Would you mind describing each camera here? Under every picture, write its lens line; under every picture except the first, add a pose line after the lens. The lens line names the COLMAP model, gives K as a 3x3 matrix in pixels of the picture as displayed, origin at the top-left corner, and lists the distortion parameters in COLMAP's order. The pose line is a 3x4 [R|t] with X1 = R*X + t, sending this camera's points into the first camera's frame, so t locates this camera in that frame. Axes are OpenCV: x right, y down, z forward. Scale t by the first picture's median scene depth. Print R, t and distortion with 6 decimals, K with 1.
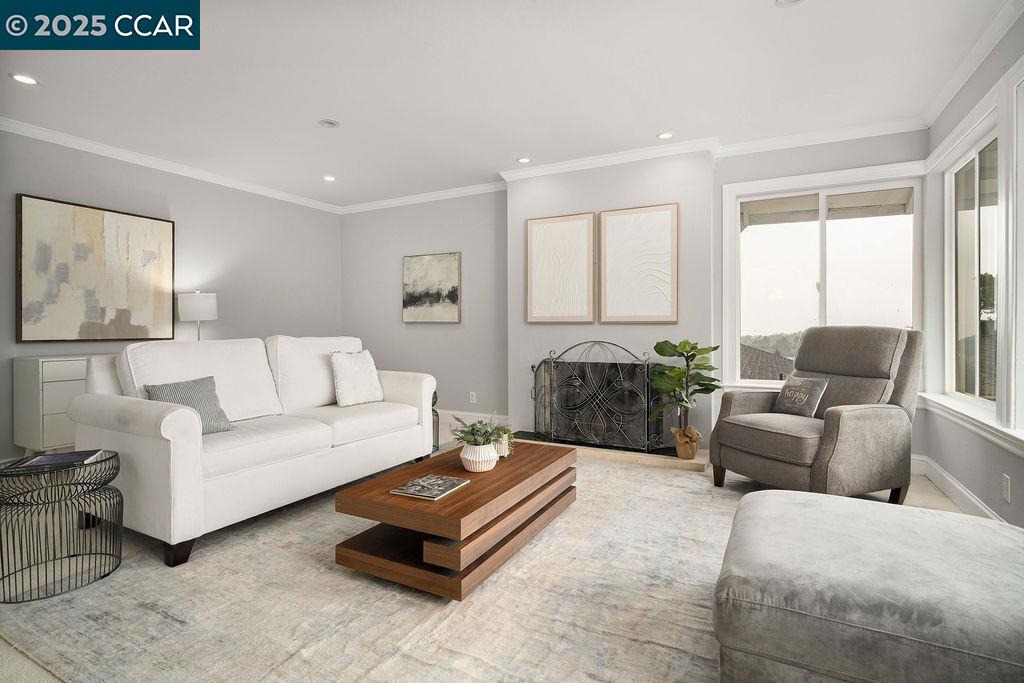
lens RADIAL K [[497.8, 0, 510.3], [0, 497.8, 331.4], [0, 0, 1]] dist [0.001951, -0.002300]
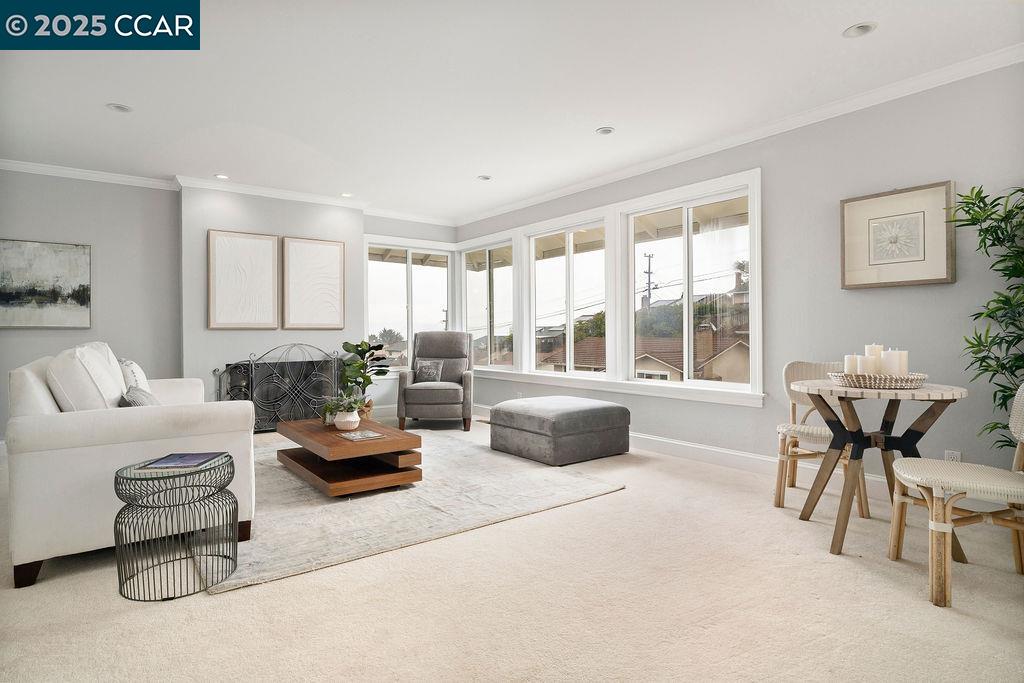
lens RADIAL K [[541.0, 0, 504.2], [0, 541.0, 332.0], [0, 0, 1]] dist [-0.004340, -0.001332]
pose [[0.430859, -0.002984, 0.902414, -0.868261], [0.013077, 0.999910, -0.002938, 0.001167], [-0.902324, 0.013067, 0.430860, -0.045461]]
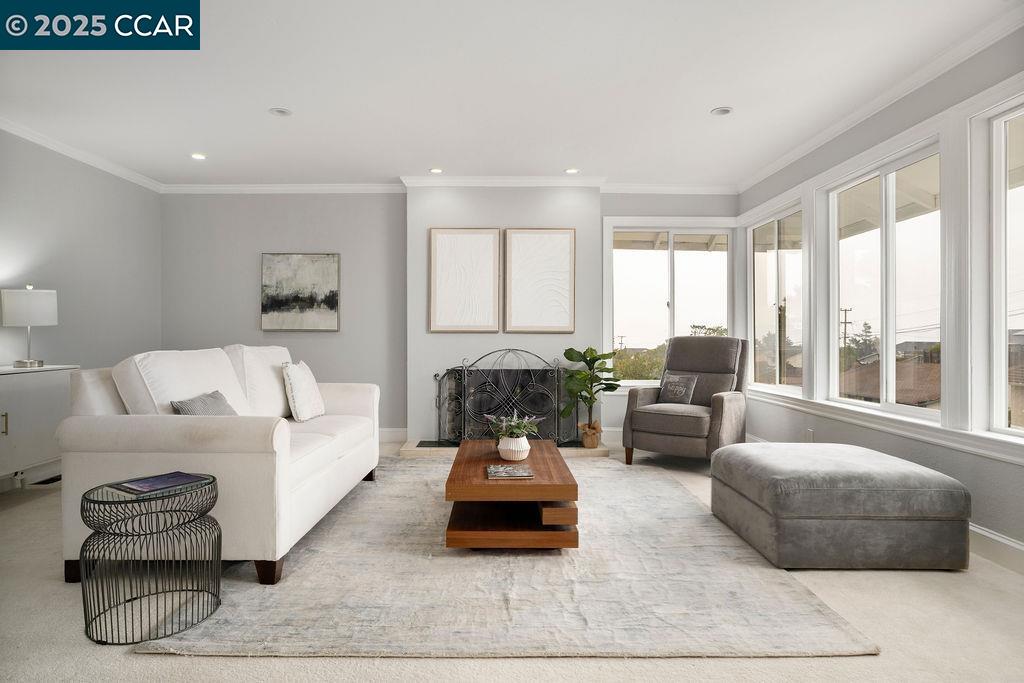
lens RADIAL K [[580.8, 0, 509.7], [0, 580.8, 332.5], [0, 0, 1]] dist [-0.004061, 0.000754]
pose [[0.881493, 0.005718, 0.472163, -0.453076], [0.001350, 0.999892, -0.014629, 0.002153], [-0.472196, 0.013532, 0.881390, -0.117830]]
